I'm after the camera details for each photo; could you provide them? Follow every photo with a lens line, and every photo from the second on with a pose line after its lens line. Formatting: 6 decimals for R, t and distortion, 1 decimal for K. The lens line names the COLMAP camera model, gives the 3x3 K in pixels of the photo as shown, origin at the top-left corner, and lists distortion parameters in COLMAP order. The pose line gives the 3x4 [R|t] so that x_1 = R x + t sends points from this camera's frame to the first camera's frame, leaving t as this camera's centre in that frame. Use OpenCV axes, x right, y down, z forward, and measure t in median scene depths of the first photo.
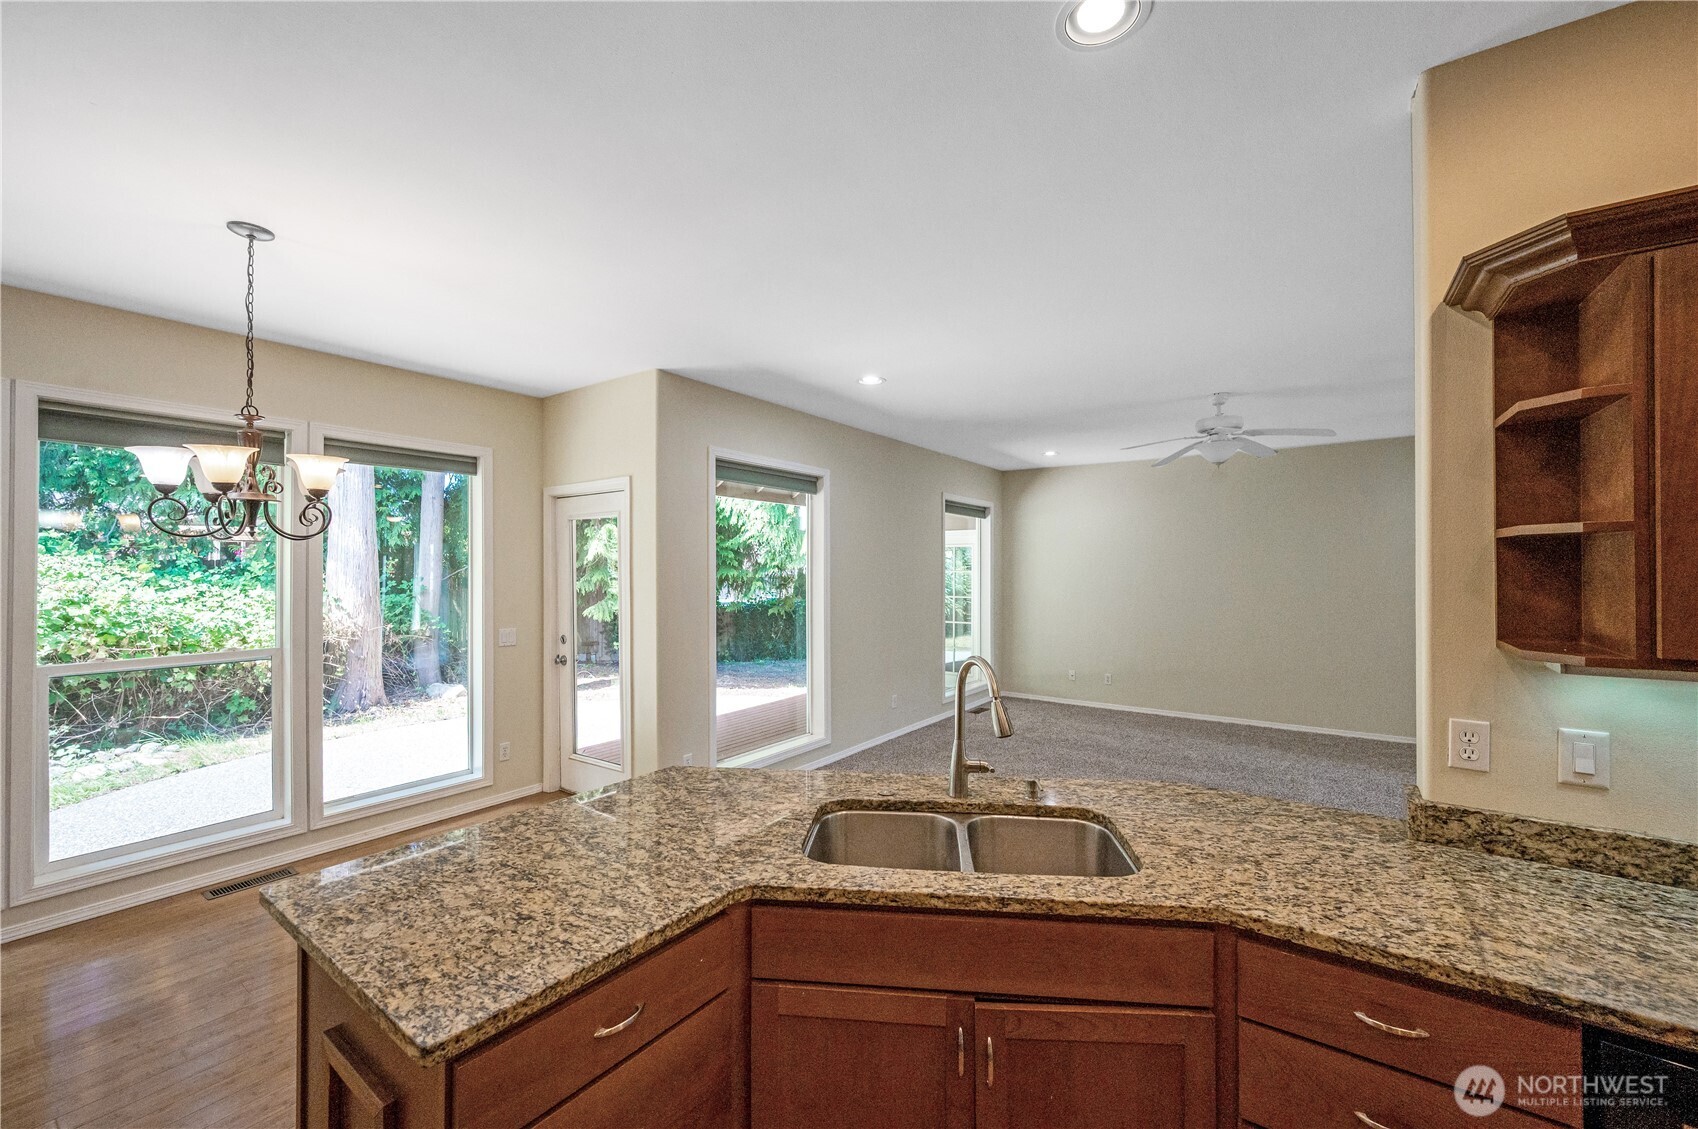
lens RADIAL K [[684.8, 0, 857.9], [0, 684.8, 563.0], [0, 0, 1]] dist [-0.004611, 0.000467]
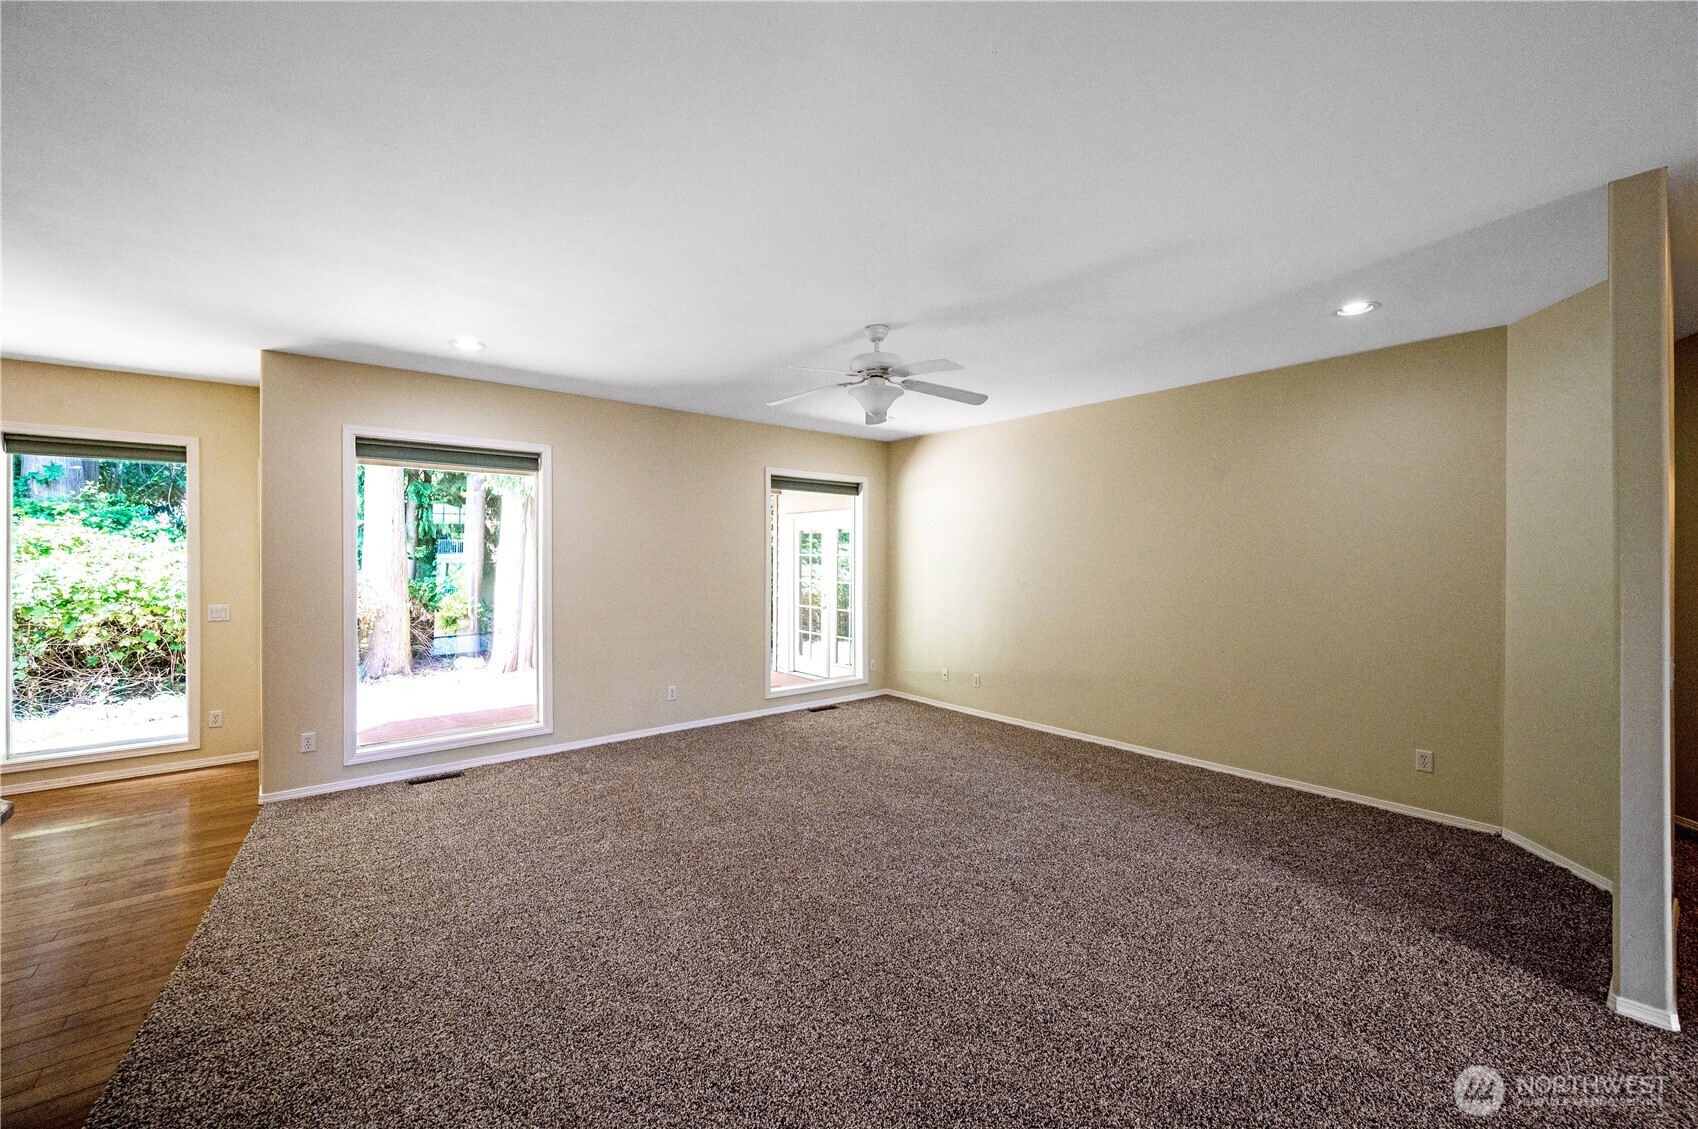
lens RADIAL K [[680.7, 0, 849.8], [0, 680.7, 551.0], [0, 0, 1]] dist [-0.001725, -0.000303]
pose [[0.963861, -0.002686, -0.266392, 0.424718], [0.002662, 0.999996, -0.000450, 0.008392], [0.266392, -0.000276, 0.963865, 0.136952]]
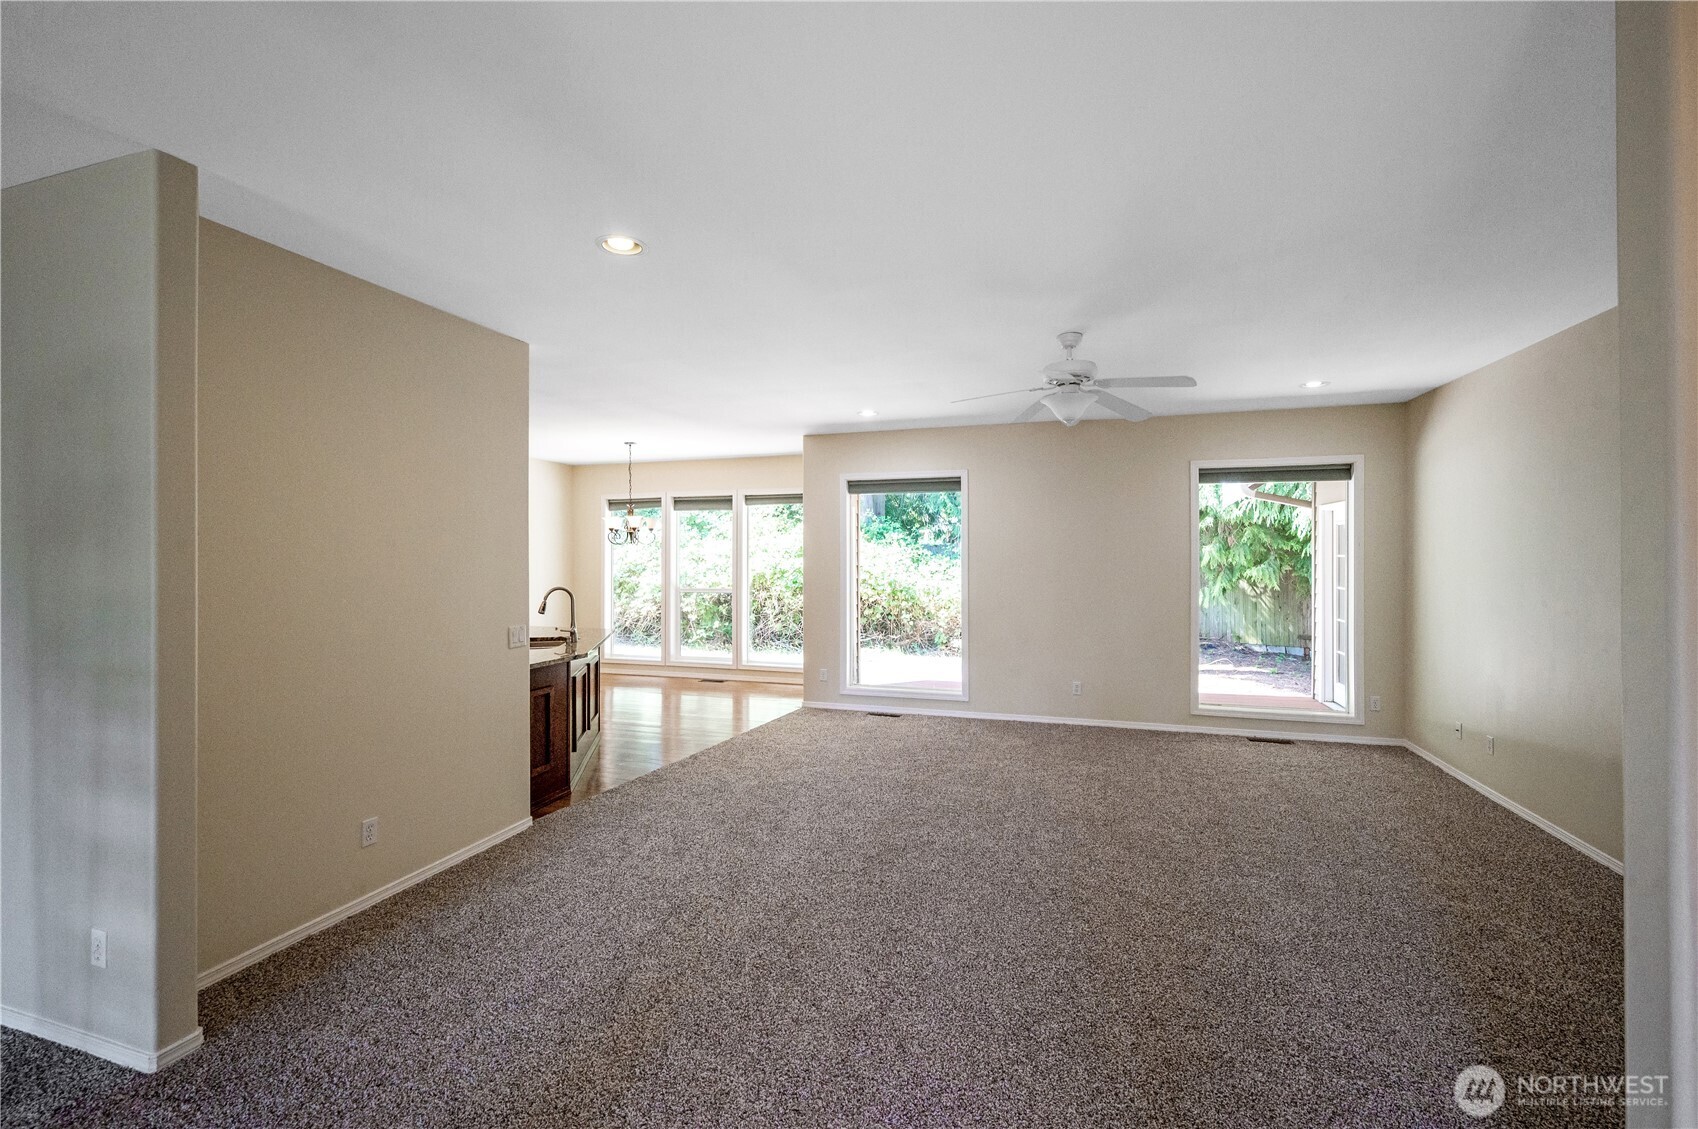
lens RADIAL K [[735.7, 0, 849.6], [0, 735.7, 558.8], [0, 0, 1]] dist [0.023993, -0.000010]
pose [[0.296922, 0.002977, -0.954897, 0.767049], [0.010895, 0.999919, 0.006505, 0.004372], [0.954840, -0.012335, 0.296865, 0.295881]]
